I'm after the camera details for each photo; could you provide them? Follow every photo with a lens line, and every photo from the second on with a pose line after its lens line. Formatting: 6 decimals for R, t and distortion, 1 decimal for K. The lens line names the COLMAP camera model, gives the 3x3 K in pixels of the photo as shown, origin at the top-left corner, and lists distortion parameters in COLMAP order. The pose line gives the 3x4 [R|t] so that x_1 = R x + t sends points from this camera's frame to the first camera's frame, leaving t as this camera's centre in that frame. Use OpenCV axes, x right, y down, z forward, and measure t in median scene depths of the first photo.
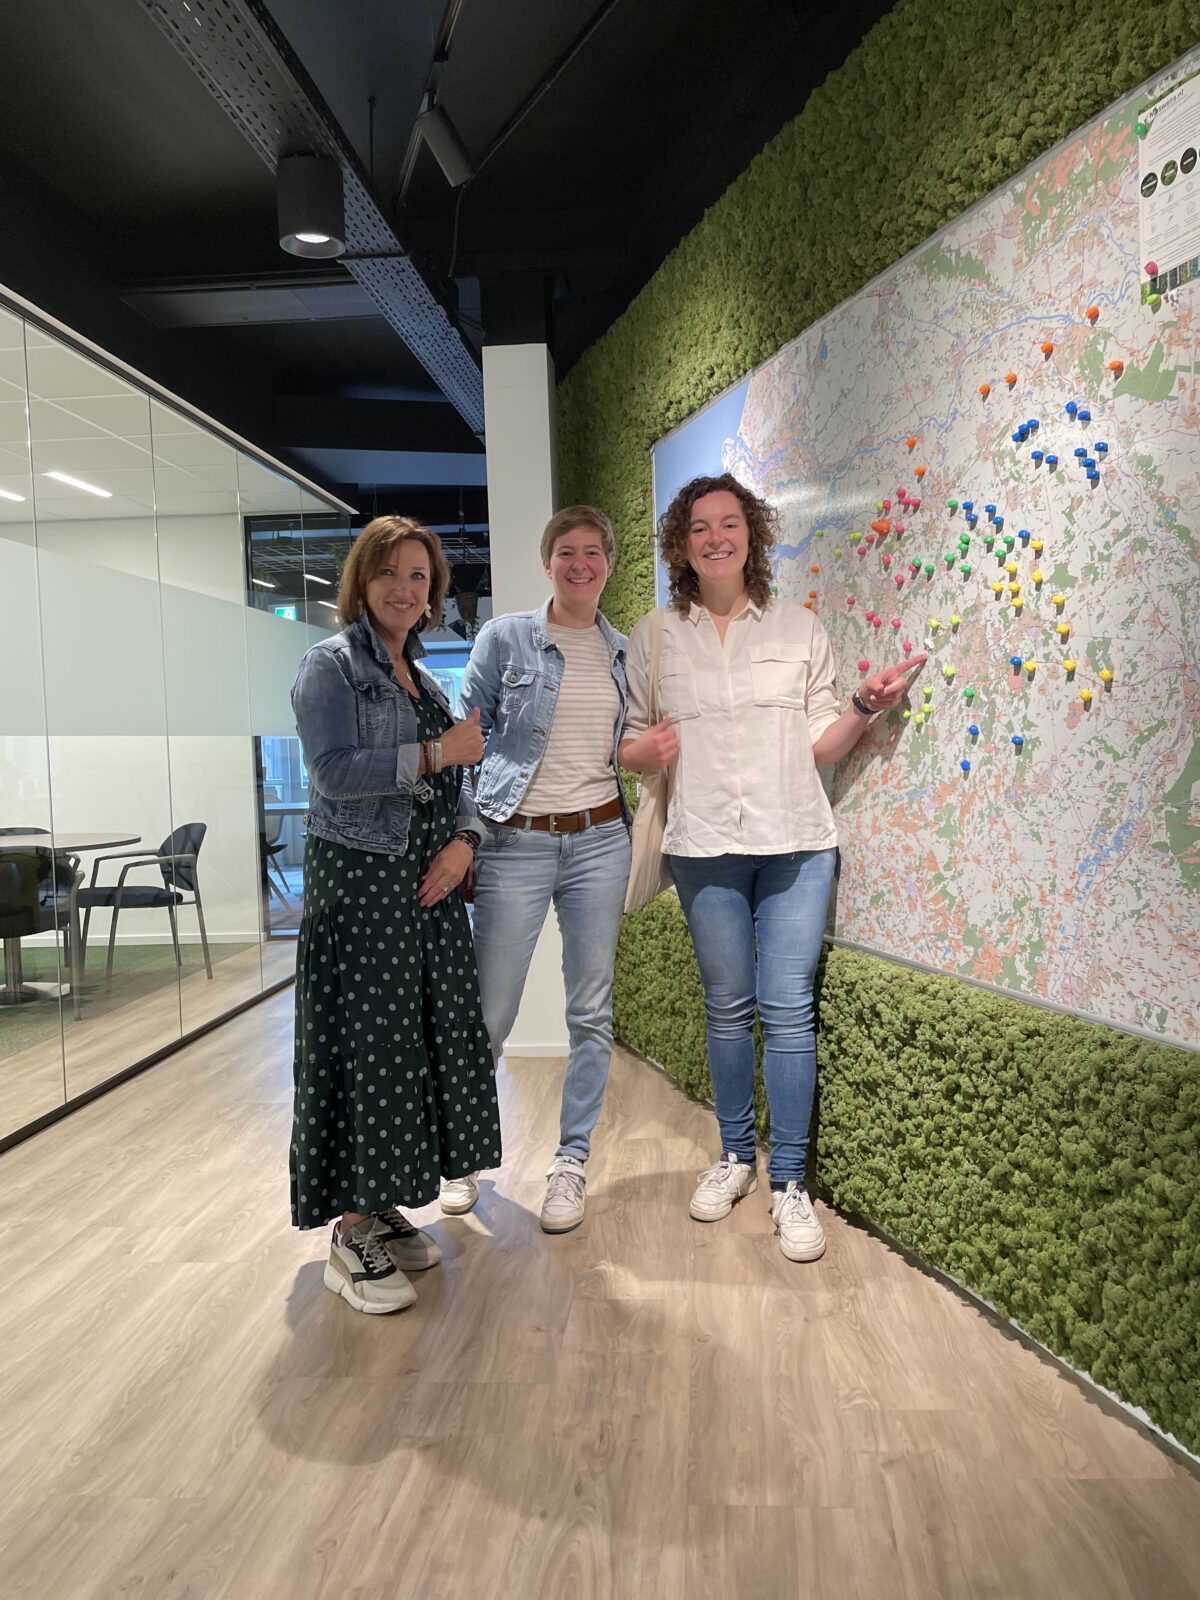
lens RADIAL K [[1197.9, 0, 620.0], [0, 1197.9, 793.6], [0, 0, 1]] dist [0.096334, -0.117082]
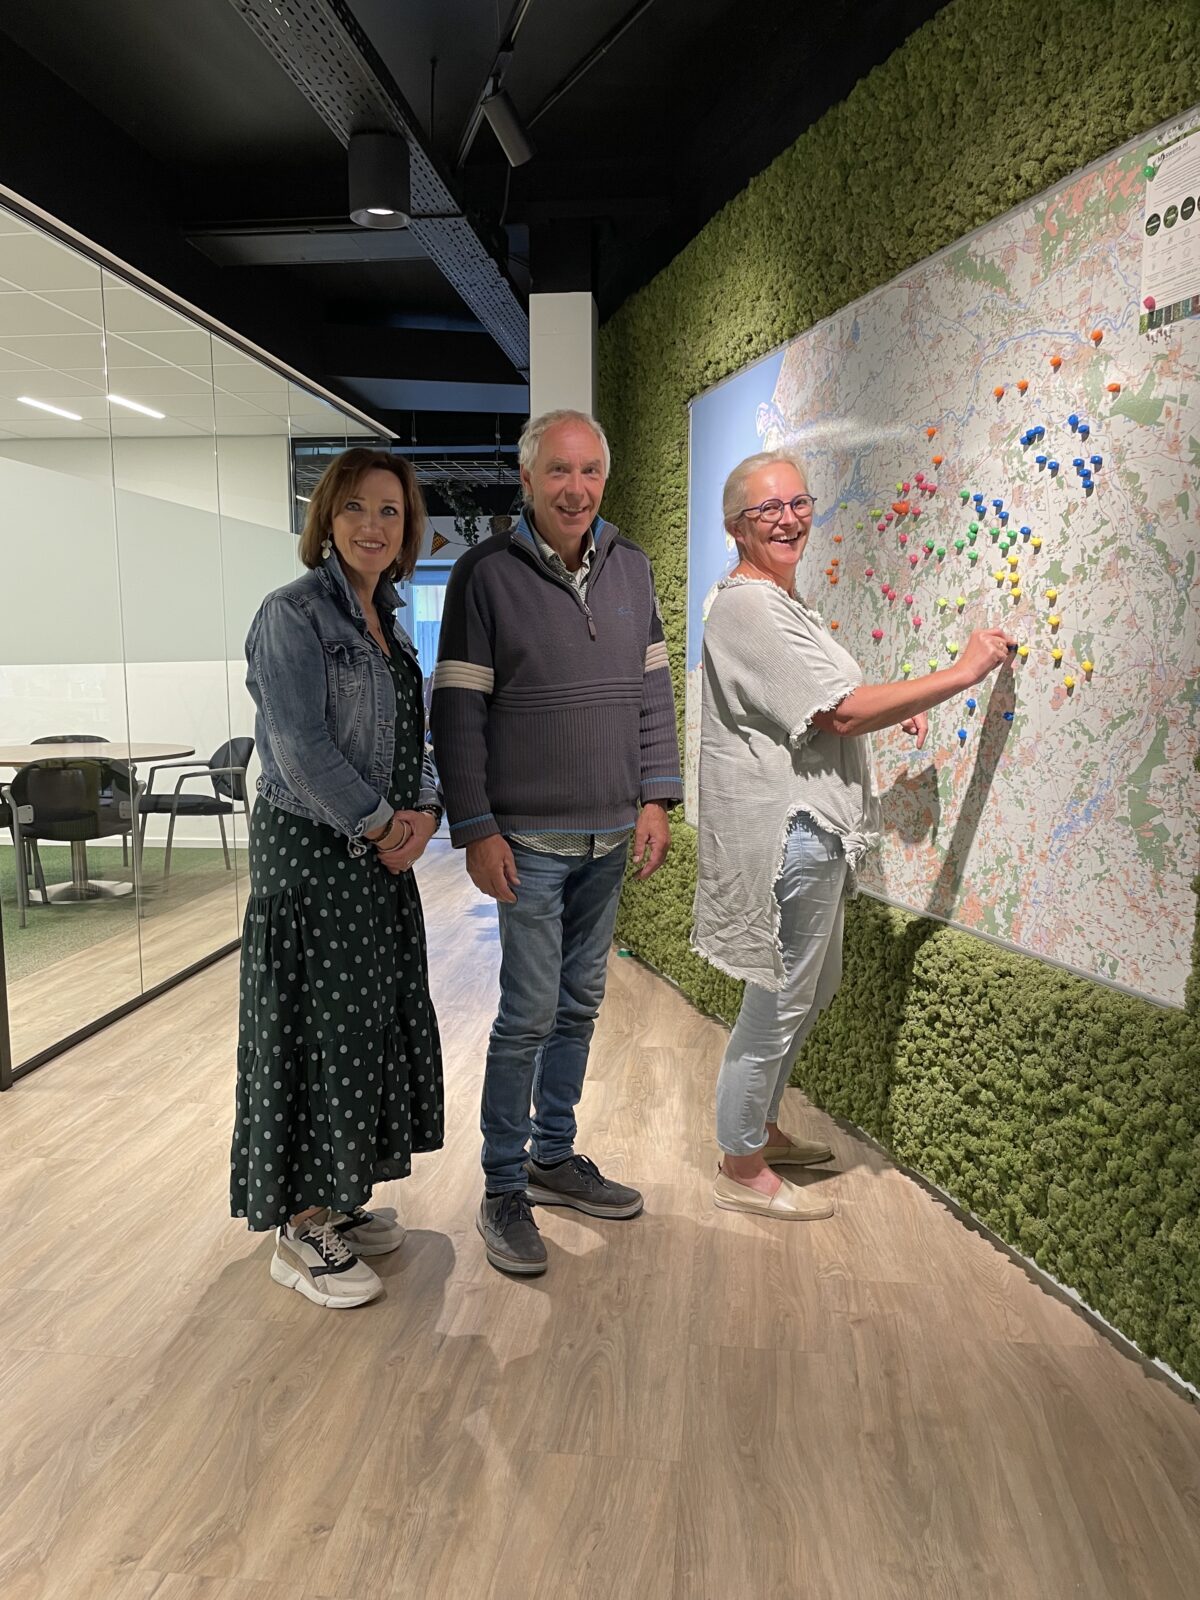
lens RADIAL K [[1197.9, 0, 596.9], [0, 1197.9, 810.4], [0, 0, 1]] dist [0.096334, -0.117082]
pose [[0.998843, 0.034298, -0.033700, -0.010471], [-0.031184, 0.995549, 0.088935, -0.041115], [0.036600, -0.087781, 0.995467, -0.126171]]
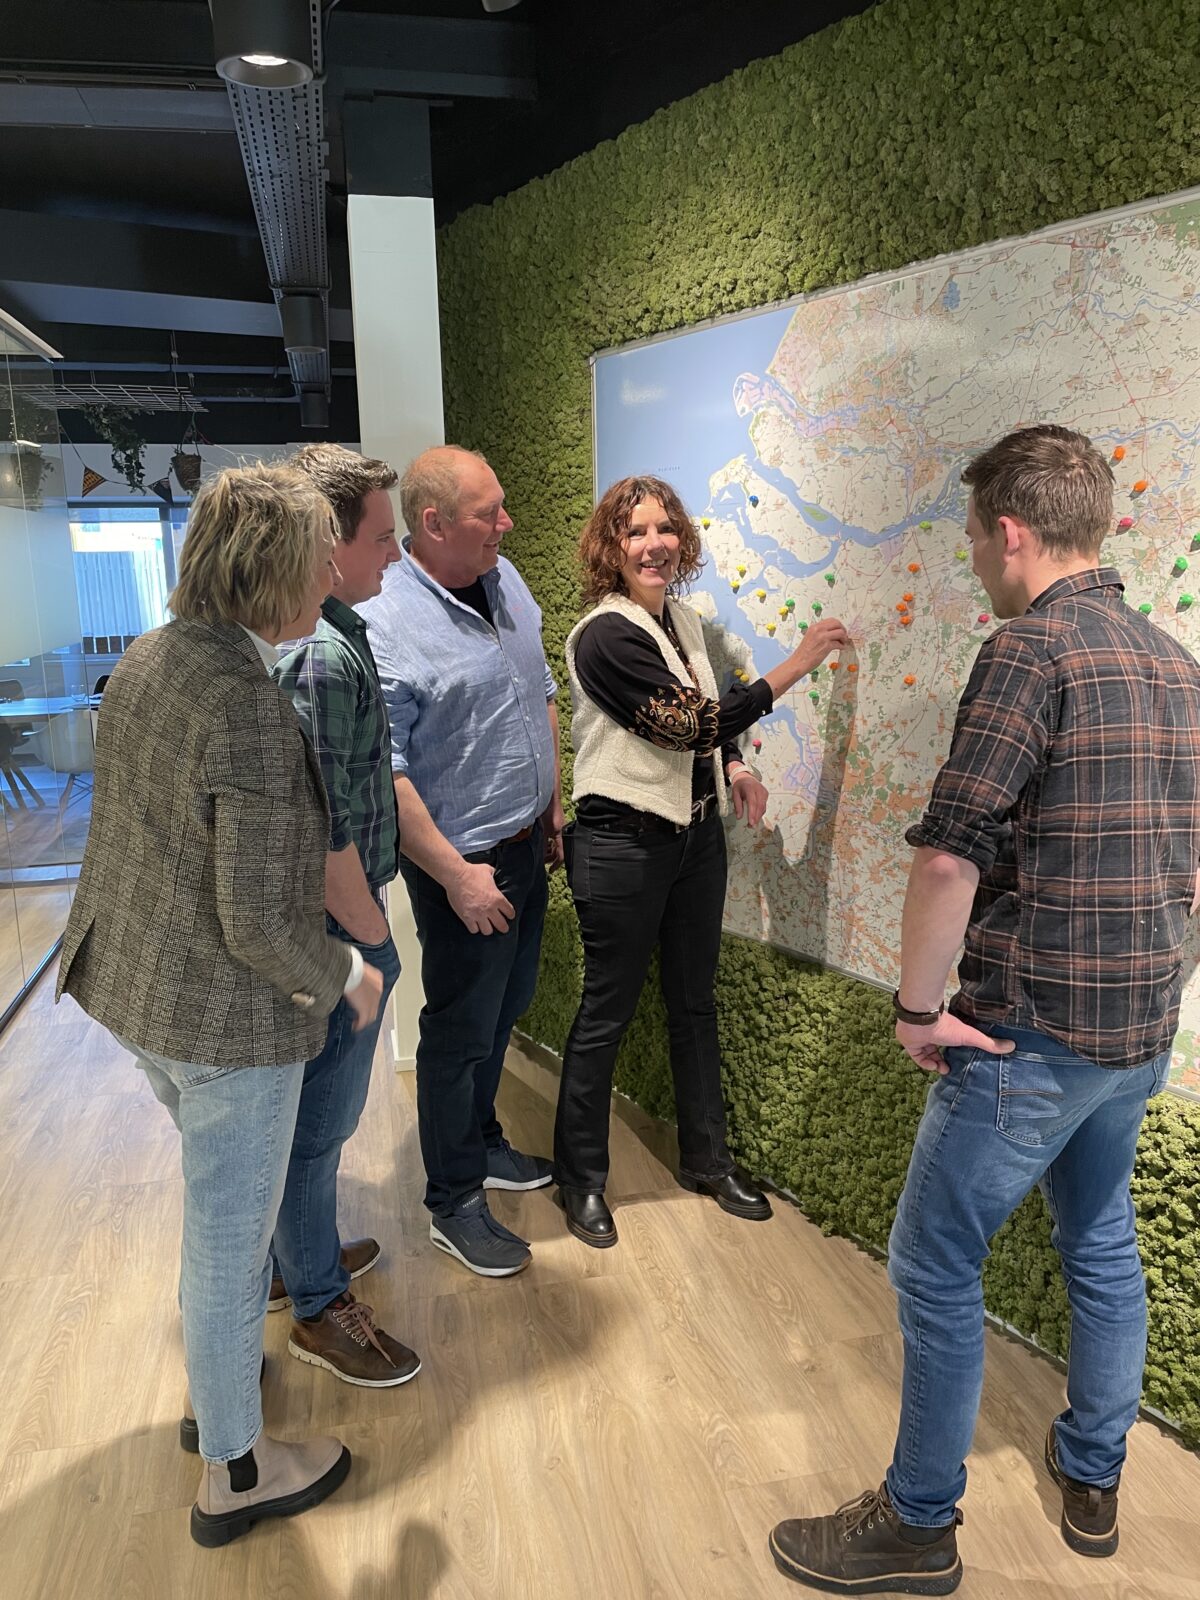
lens RADIAL K [[1197.9, 0, 600.2], [0, 1197.9, 800.3], [0, 0, 1]] dist [0.096334, -0.117082]
pose [[0.958494, -0.044638, 0.281595, -0.346570], [0.002993, 0.989189, 0.146617, -0.182057], [-0.285095, -0.139688, 0.948266, 0.303749]]
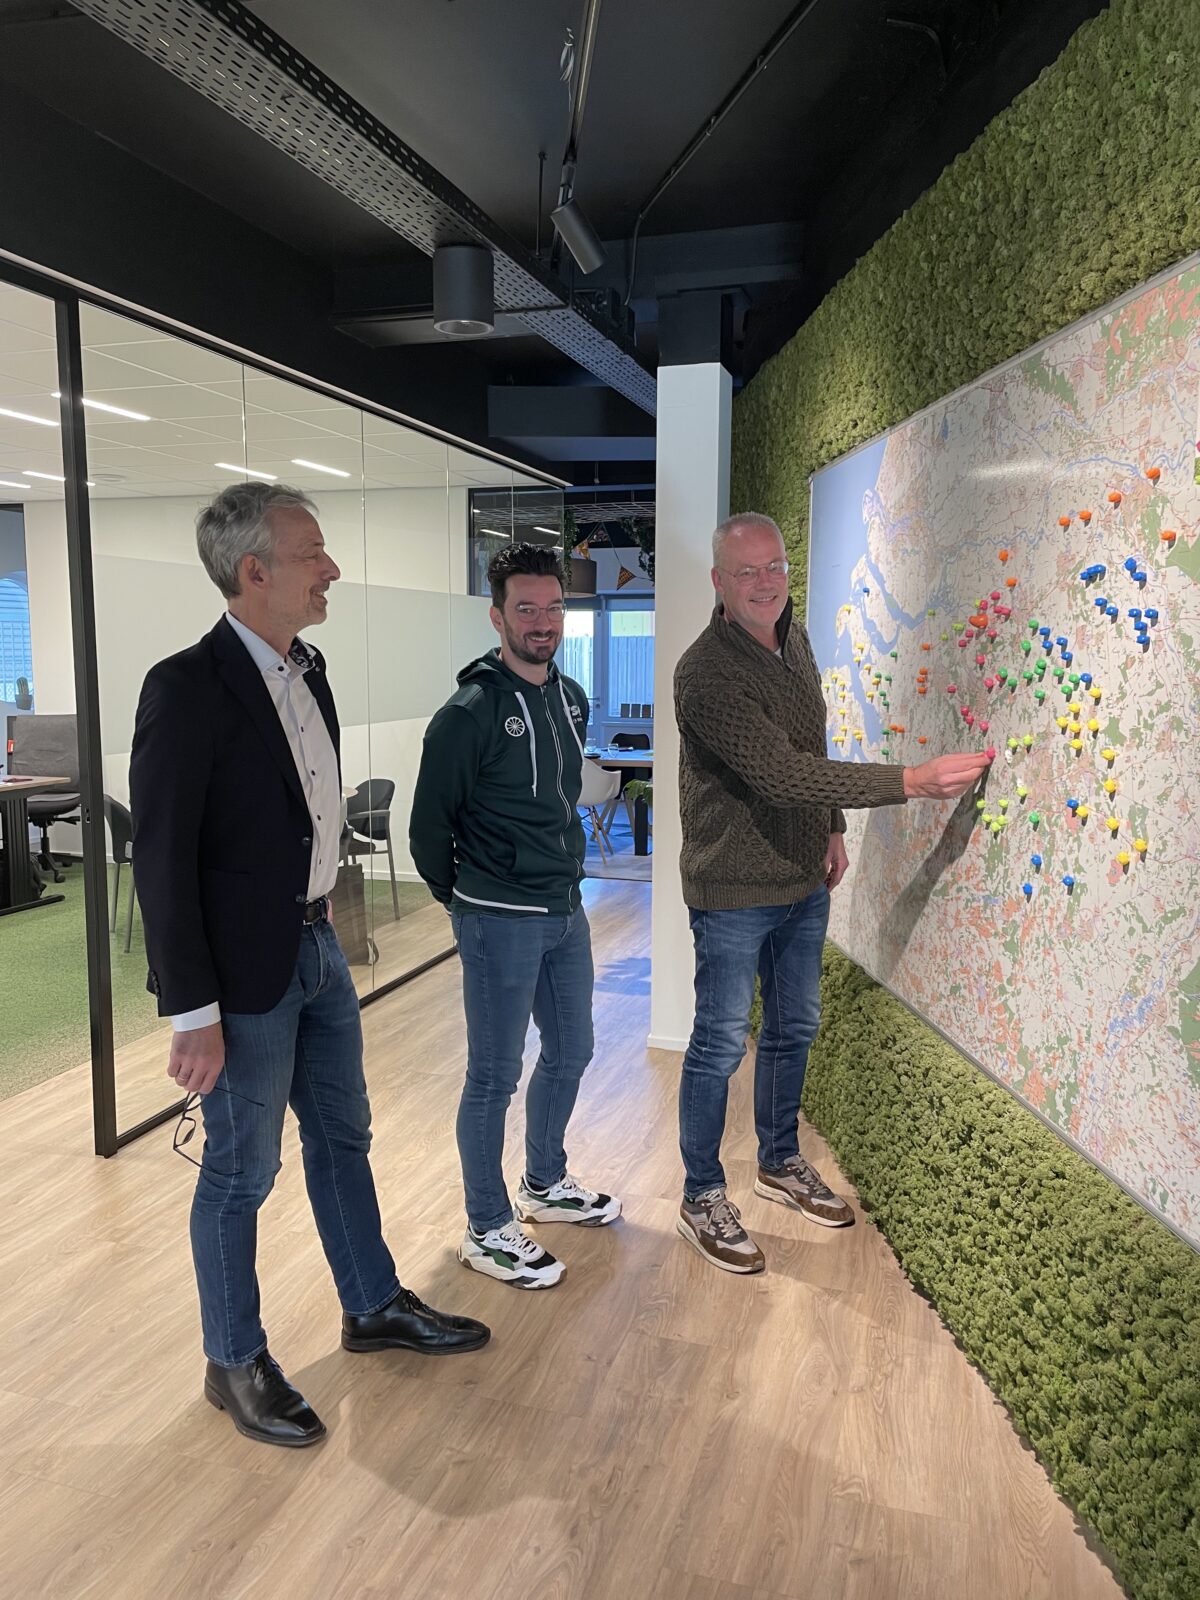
lens RADIAL K [[1197.9, 0, 598.8], [0, 1197.9, 787.1], [0, 0, 1]] dist [0.096334, -0.117082]
pose [[0.972797, 0.061383, -0.223378, 0.155515], [-0.044990, 0.995957, 0.077756, -0.165074], [0.227247, -0.065591, 0.971626, -0.045880]]
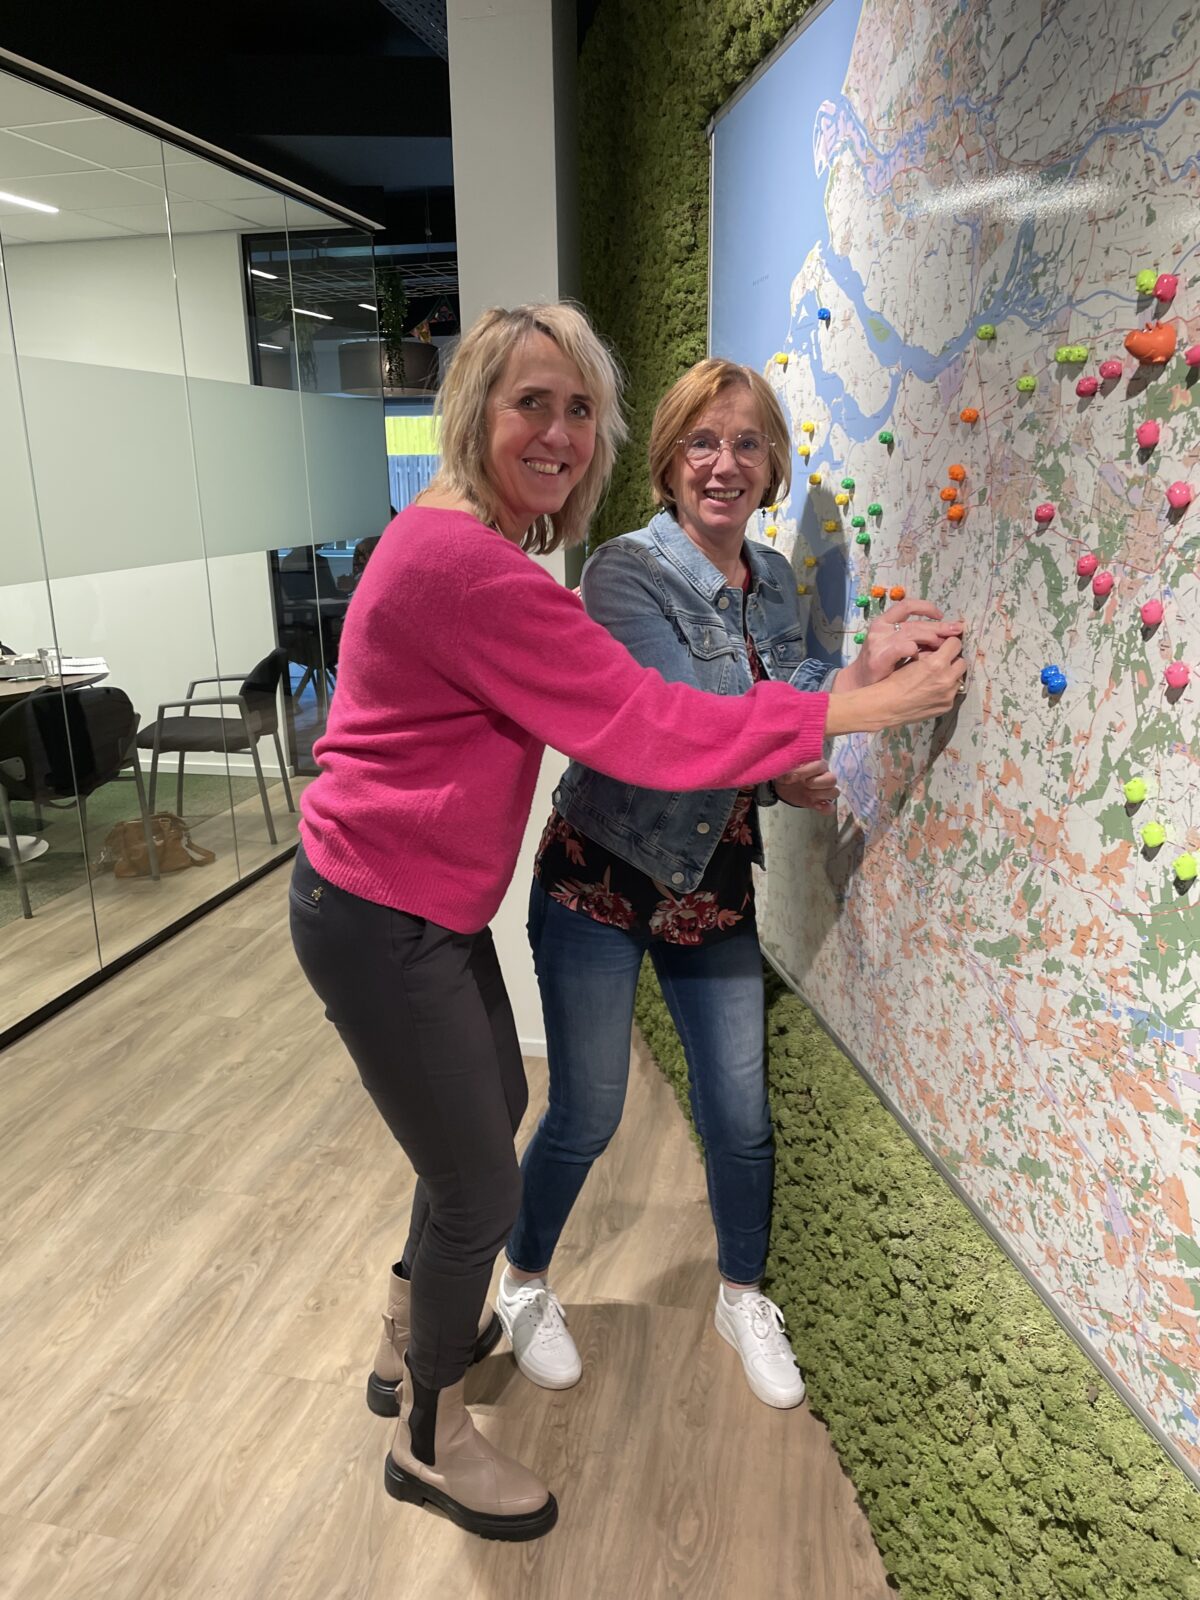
lens RADIAL K [[1197.9, 0, 601.1], [0, 1197.9, 806.7], [0, 0, 1]] dist [0.096334, -0.117082]
pose [[0.989533, 0.054221, -0.133736, 0.113395], [-0.022159, 0.972830, 0.230458, -0.176055], [0.142598, -0.225082, 0.963848, 0.613501]]
